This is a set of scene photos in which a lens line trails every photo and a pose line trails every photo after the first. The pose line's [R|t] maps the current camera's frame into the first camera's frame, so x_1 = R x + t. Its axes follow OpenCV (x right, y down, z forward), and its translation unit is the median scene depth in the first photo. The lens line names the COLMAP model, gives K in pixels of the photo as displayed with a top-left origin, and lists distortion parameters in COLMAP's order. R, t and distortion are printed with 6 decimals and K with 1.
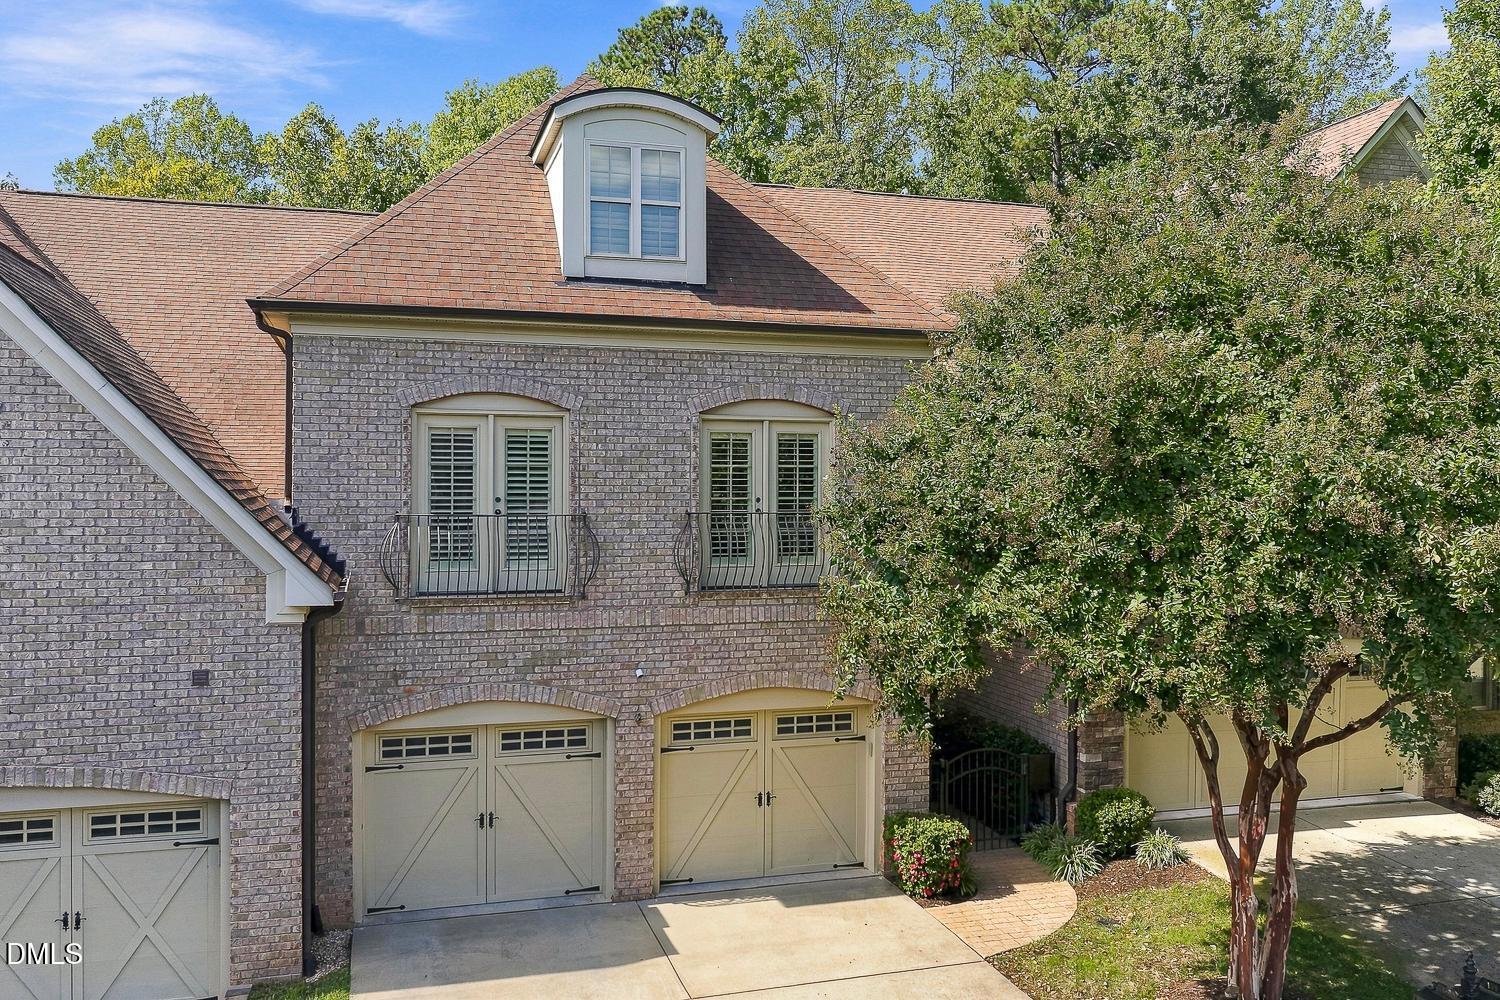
lens RADIAL K [[1228.3, 0, 753.7], [0, 1228.3, 498.2], [0, 0, 1]] dist [0.013416, -0.032521]
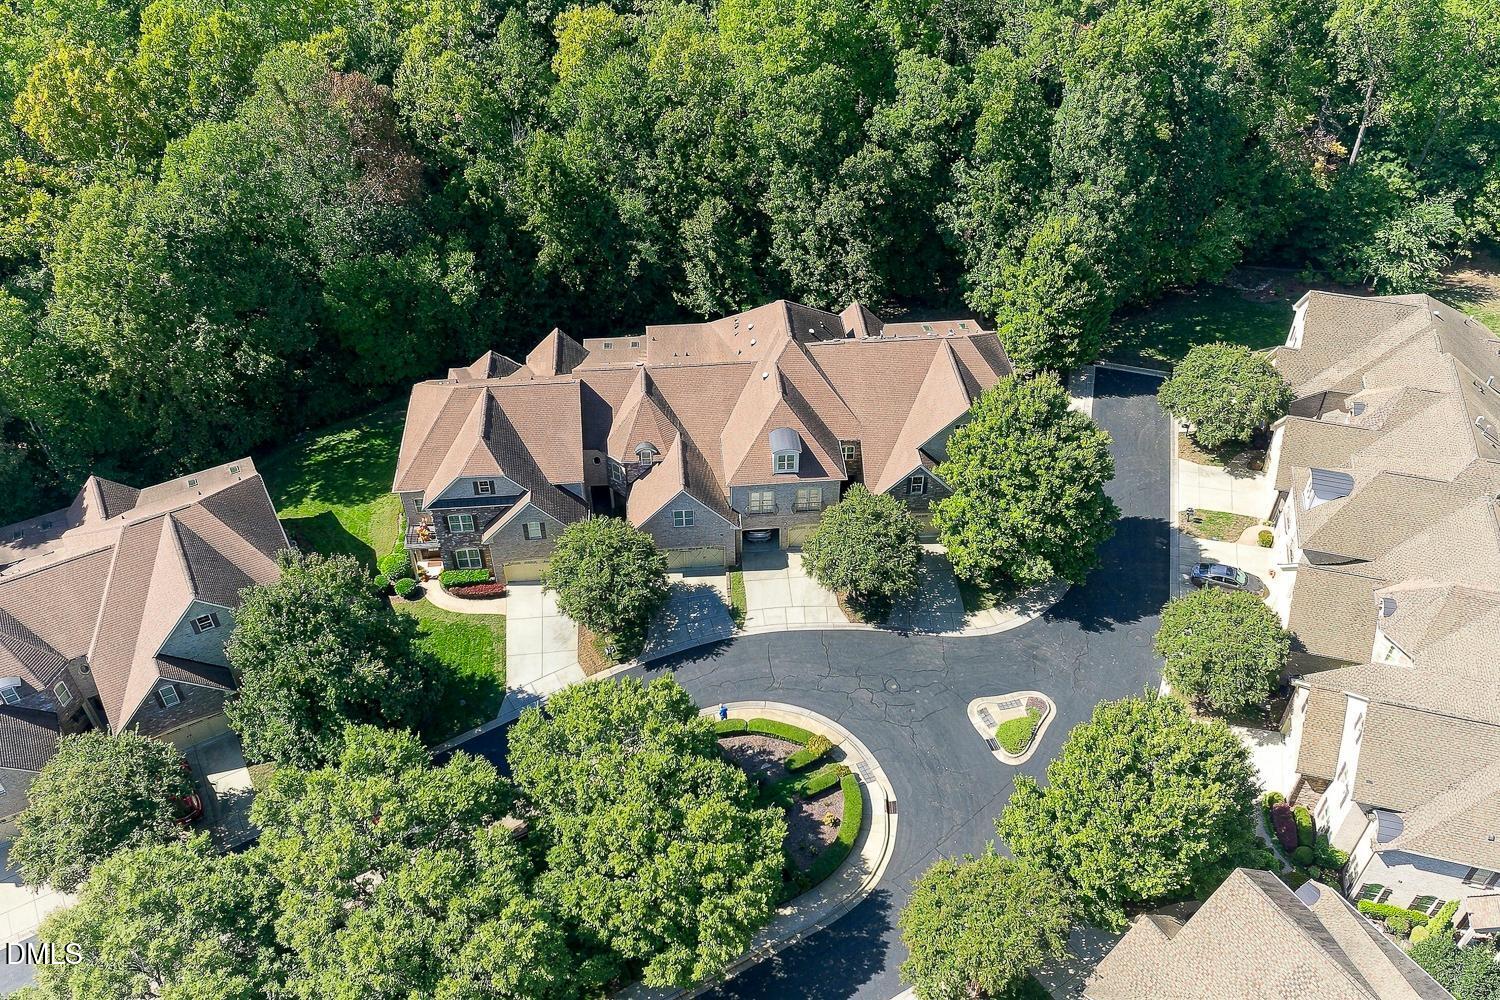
lens RADIAL K [[1228.3, 0, 744.9], [0, 1228.3, 499.7], [0, 0, 1]] dist [0.013416, -0.032521]
pose [[0.976166, 0.138042, -0.167467, 0.706994], [0.007356, 0.750151, 0.661226, -3.942729], [0.216902, -0.646698, 0.731256, -3.378989]]
